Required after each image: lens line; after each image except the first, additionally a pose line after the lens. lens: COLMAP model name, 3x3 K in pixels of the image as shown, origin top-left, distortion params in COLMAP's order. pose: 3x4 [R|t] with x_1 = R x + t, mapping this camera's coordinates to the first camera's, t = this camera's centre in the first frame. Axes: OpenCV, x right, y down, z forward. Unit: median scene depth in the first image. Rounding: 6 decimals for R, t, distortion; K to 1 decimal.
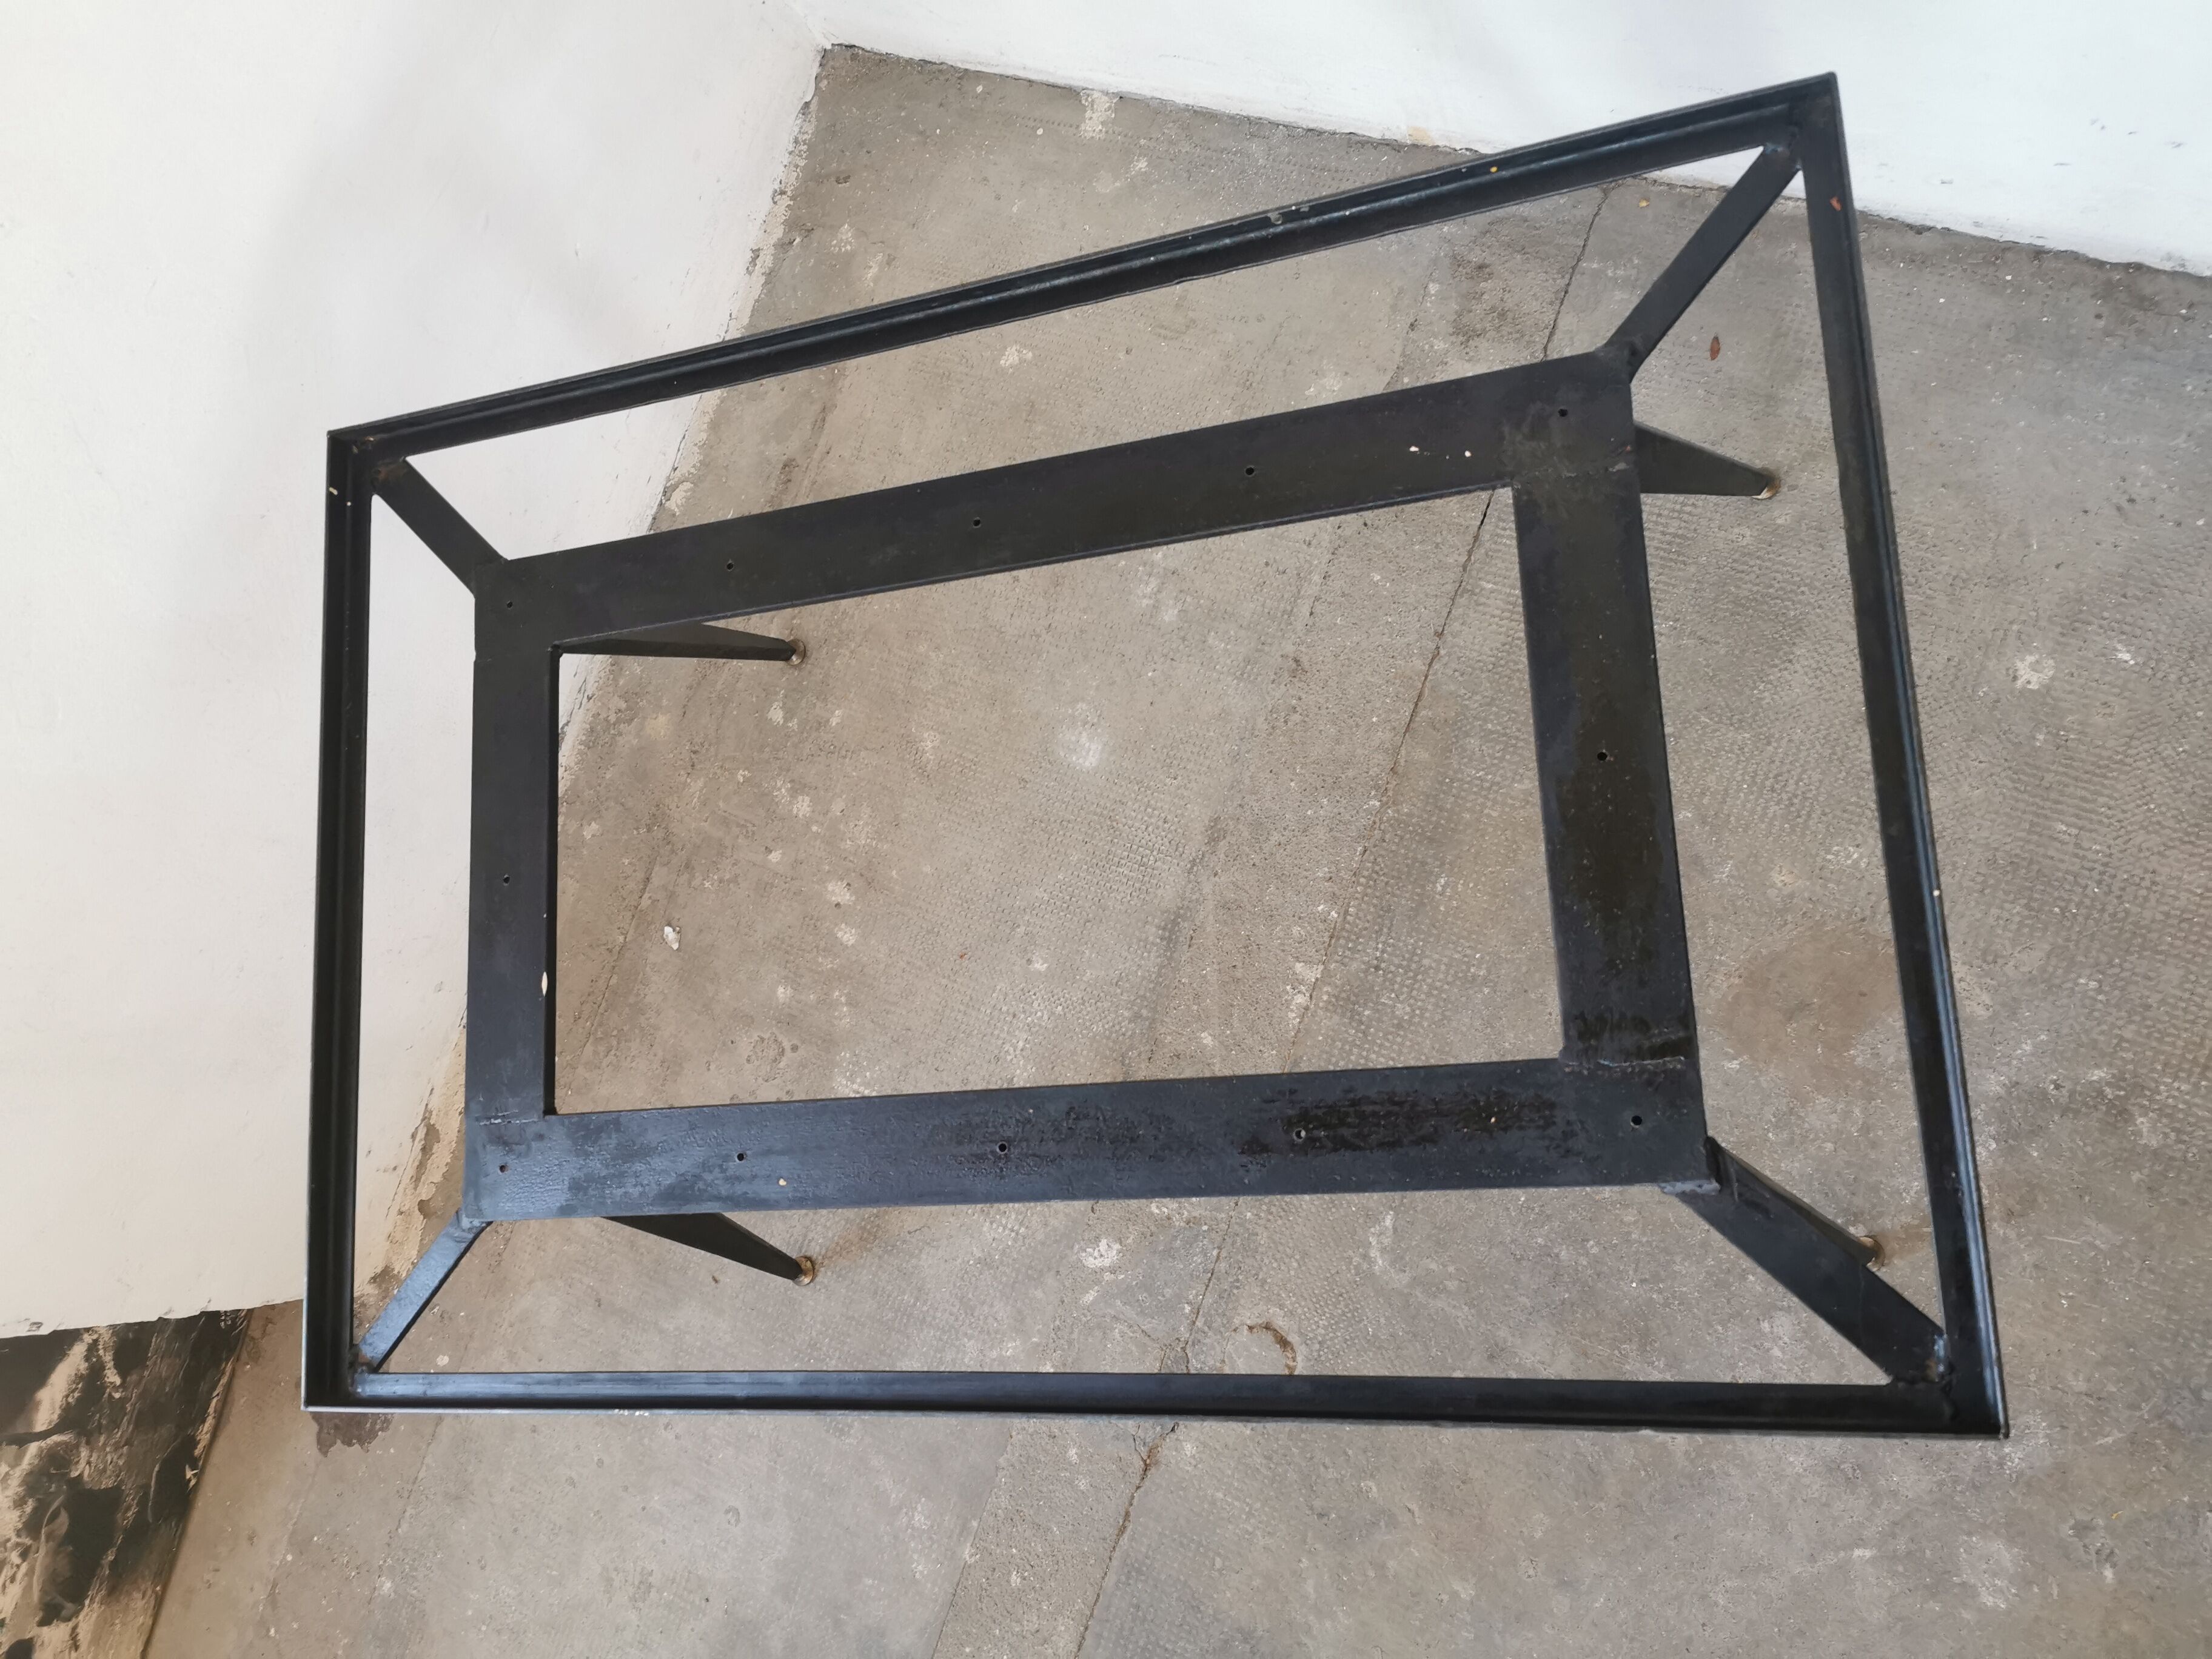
lens RADIAL K [[1725.5, 0, 1112.3], [0, 1725.5, 826.8], [0, 0, 1]] dist [0.059934, -0.095990]
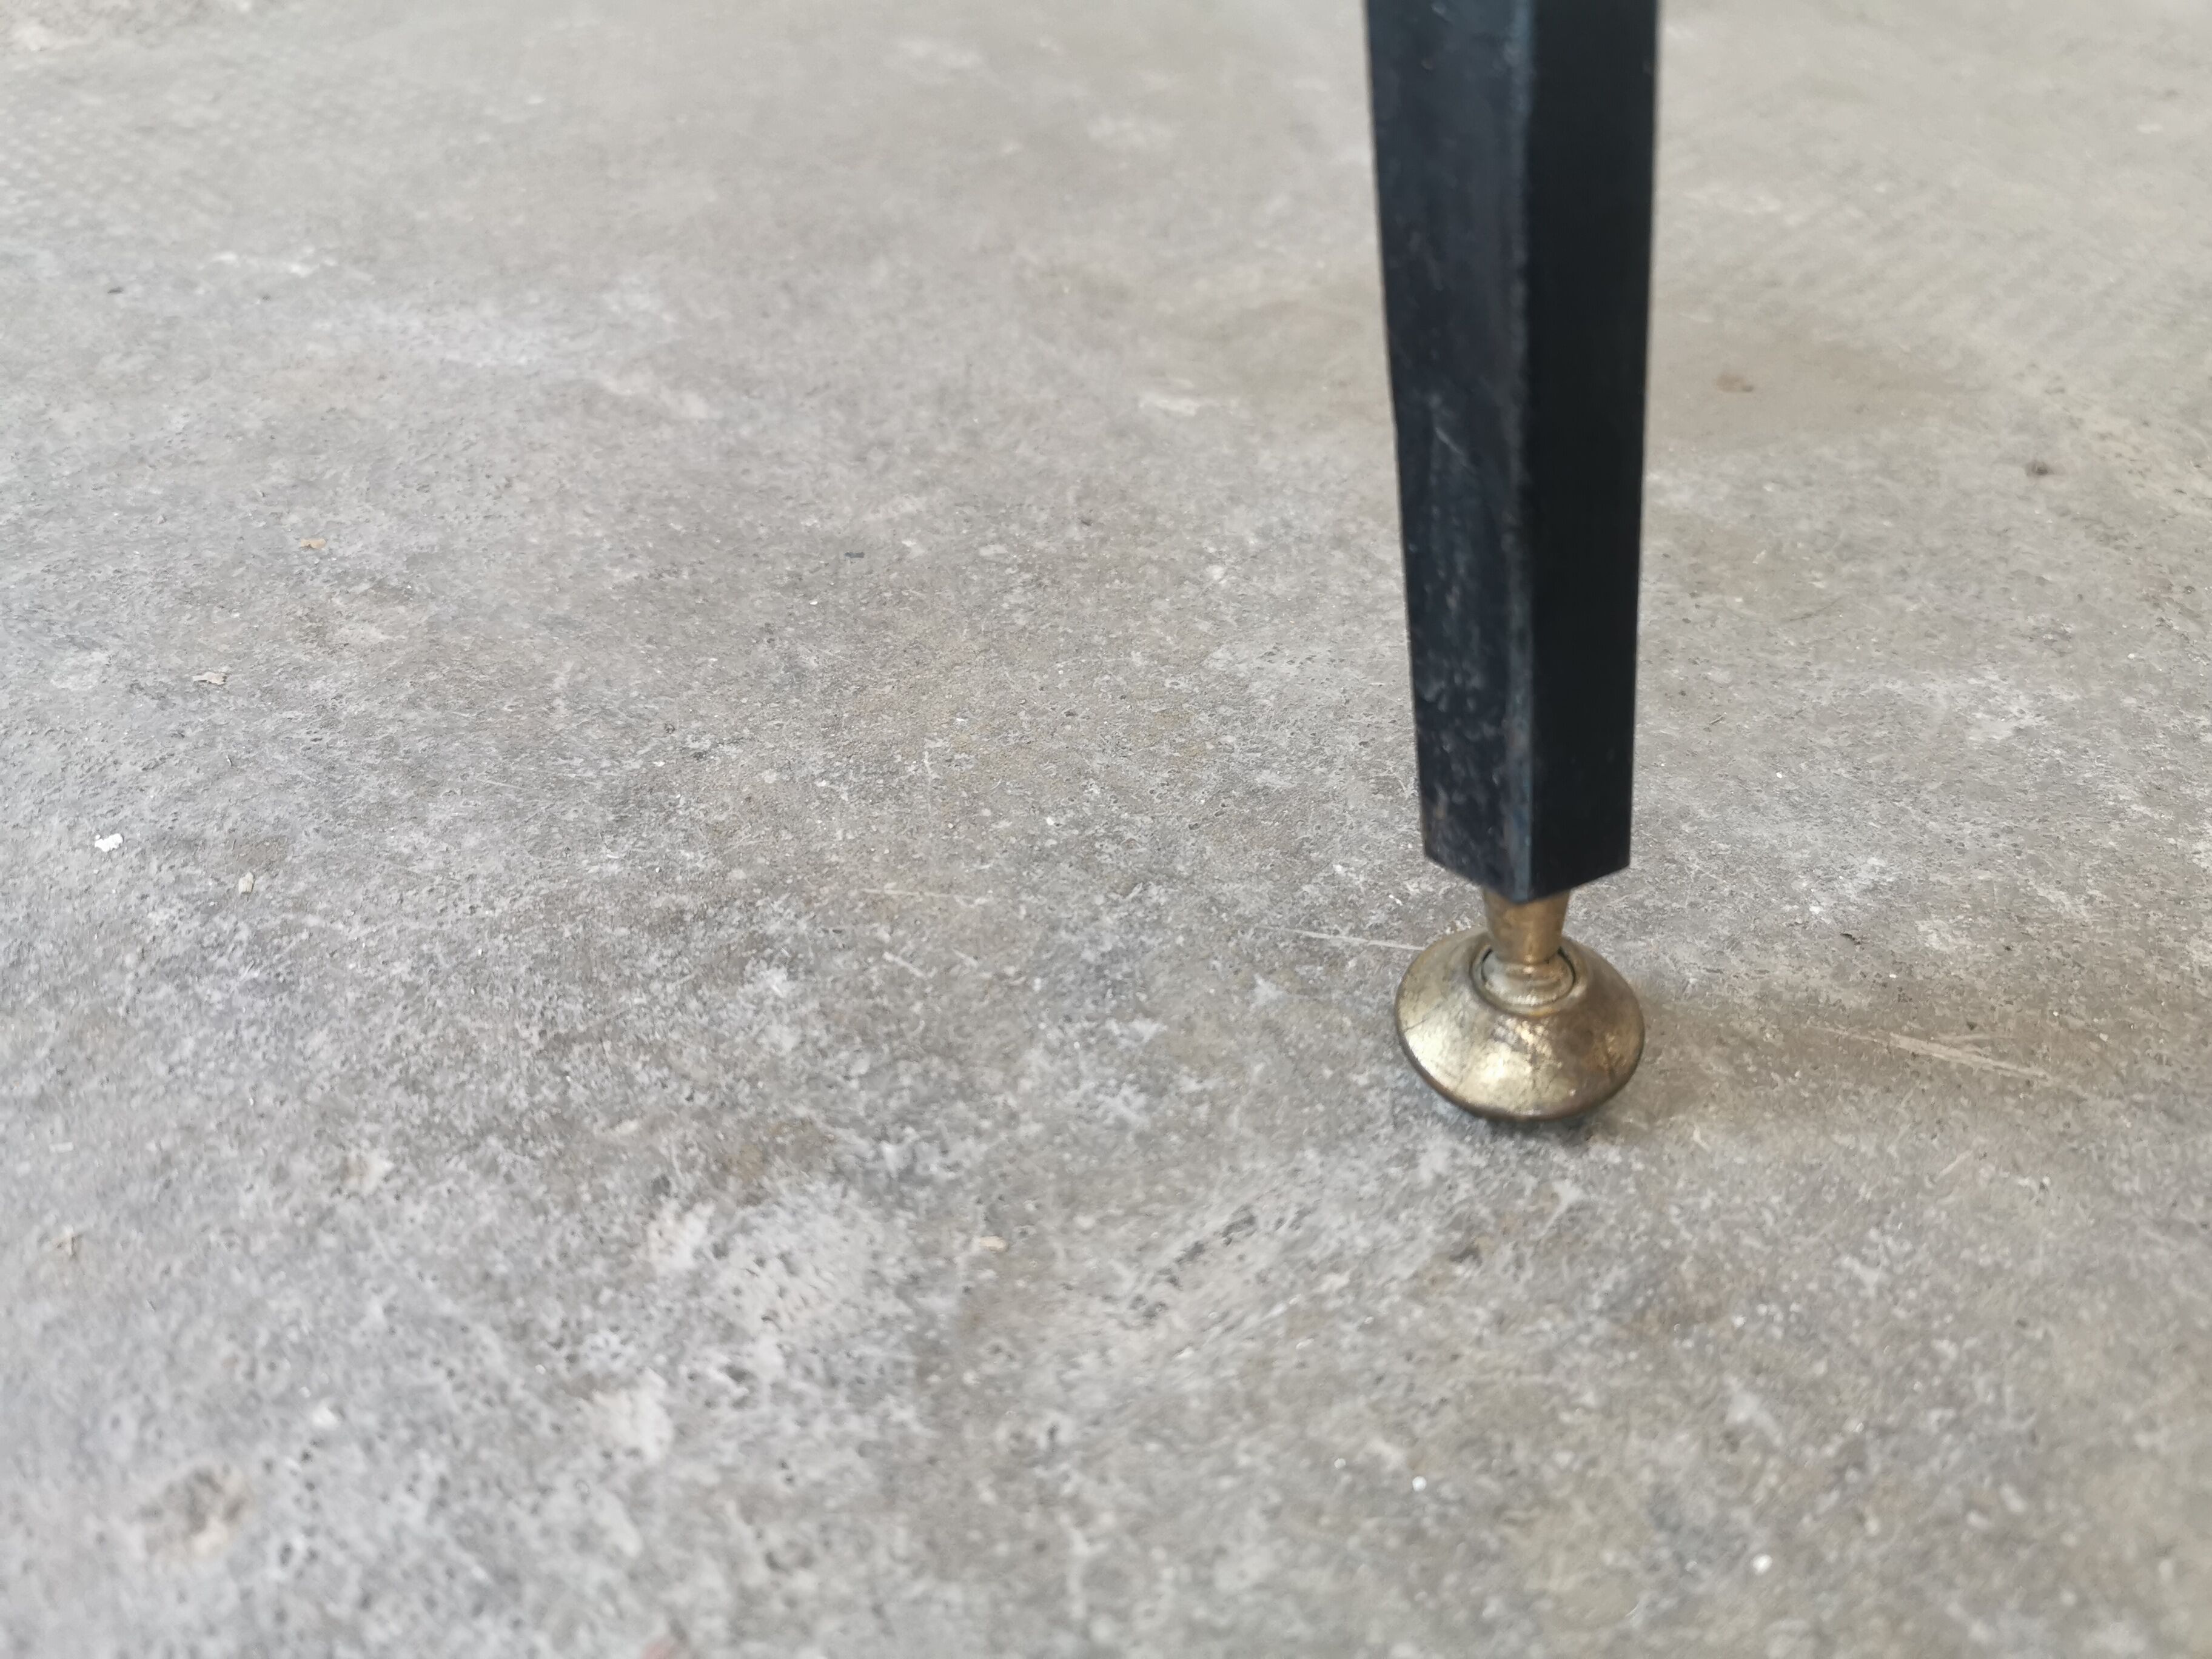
lens RADIAL K [[1725.5, 0, 1085.9], [0, 1725.5, 839.4], [0, 0, 1]] dist [0.059934, -0.095990]
pose [[0.862941, 0.505293, 0.003454, 0.365638], [-0.393335, 0.675998, -0.623149, 0.317669], [-0.317208, 0.536382, 0.782096, 0.828584]]
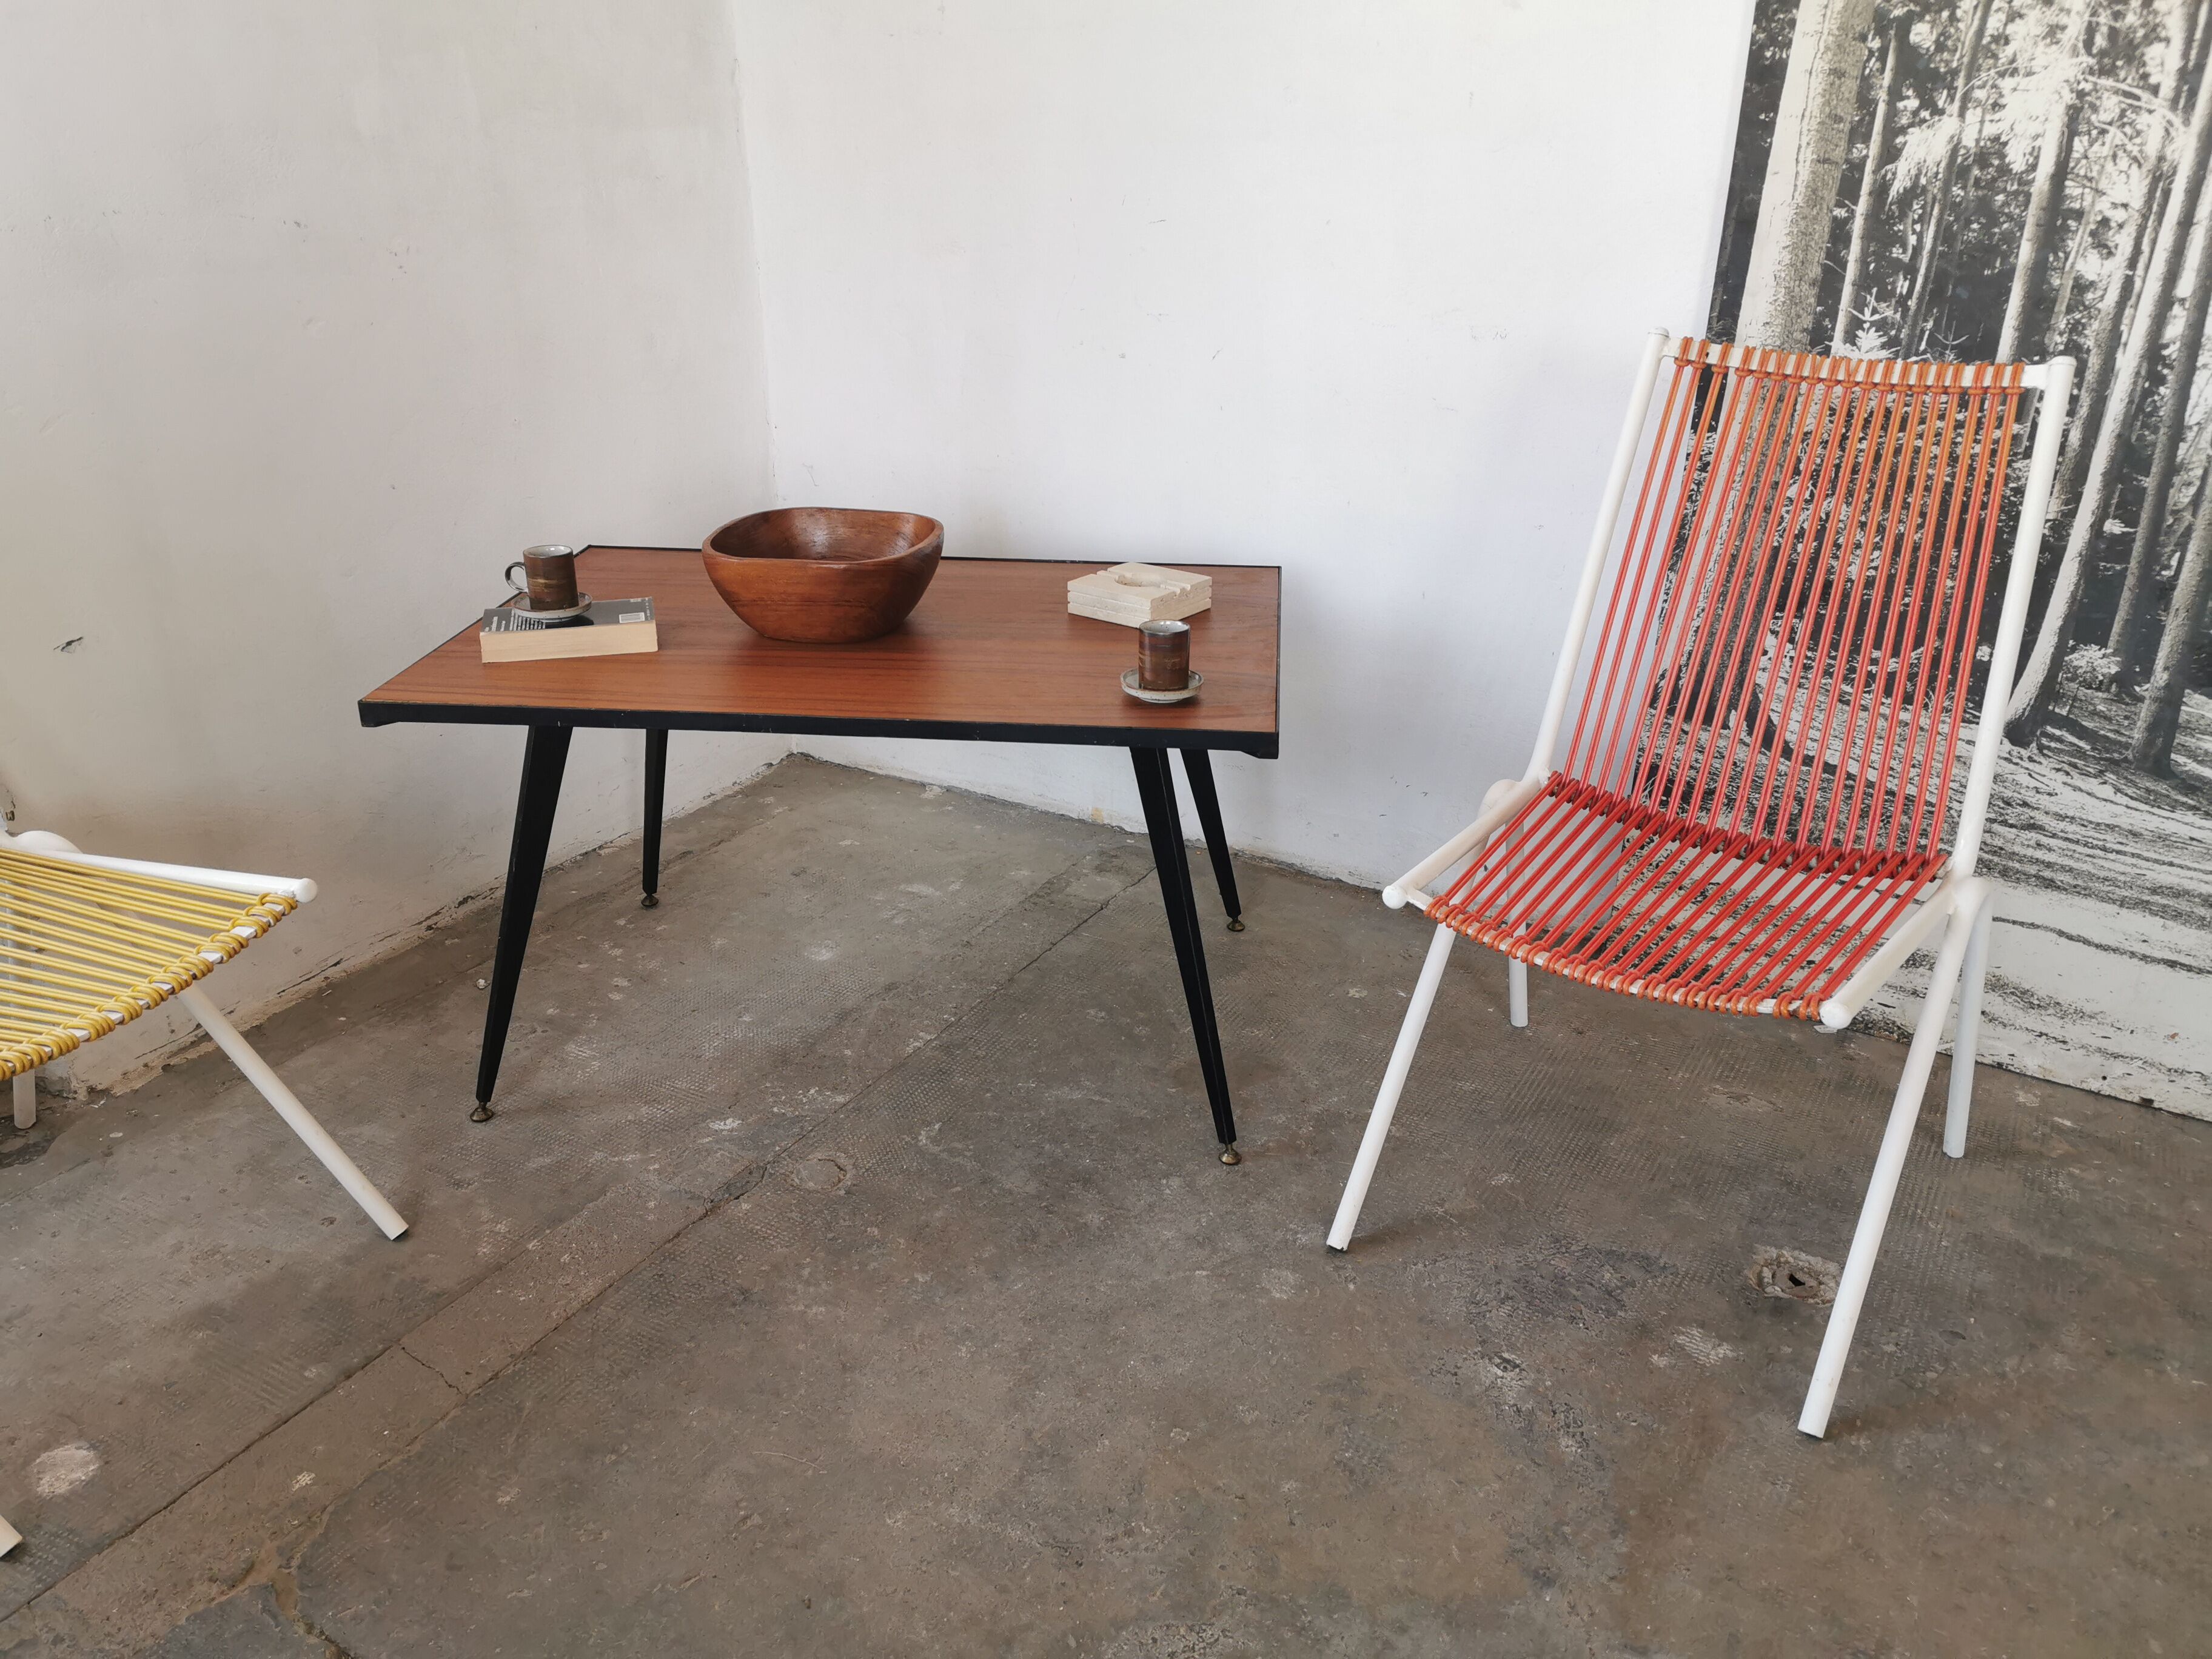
lens RADIAL K [[1725.5, 0, 1110.8], [0, 1725.5, 822.6], [0, 0, 1]] dist [0.059934, -0.095990]
pose [[0.921537, 0.387741, 0.020645, 0.169602], [-0.195452, 0.509156, -0.838188, 1.335940], [-0.335512, 0.768386, 0.544991, -0.051319]]
